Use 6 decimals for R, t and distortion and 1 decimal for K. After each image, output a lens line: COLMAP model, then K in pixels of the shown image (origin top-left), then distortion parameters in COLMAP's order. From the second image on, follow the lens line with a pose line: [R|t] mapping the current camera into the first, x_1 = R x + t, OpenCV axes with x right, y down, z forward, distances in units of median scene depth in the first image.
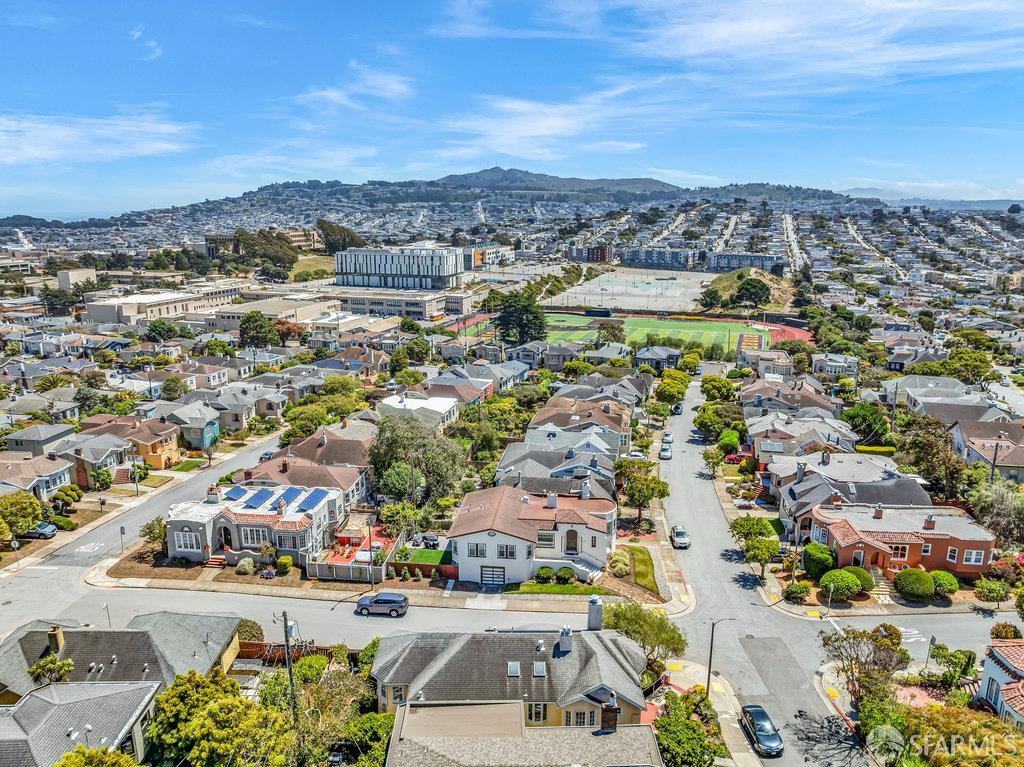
lens RADIAL K [[783.7, 0, 512.0], [0, 783.7, 383.5], [0, 0, 1]] dist [0.006013, -0.004245]
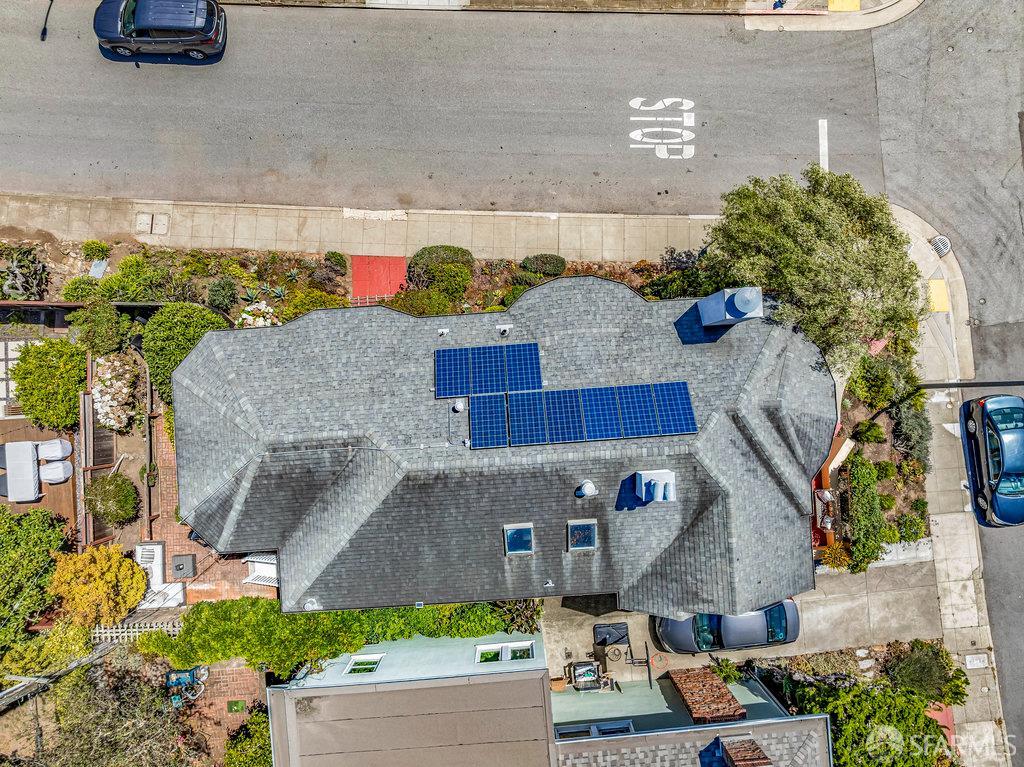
lens RADIAL K [[730.2, 0, 512.0], [0, 730.2, 383.5], [0, 0, 1]] dist [-0.053693, -0.000444]
pose [[0.998071, -0.062004, -0.003253, 0.001018], [0.018936, 0.254071, 0.967000, -0.004904], [-0.059131, -0.965196, 0.254755, 0.207994]]
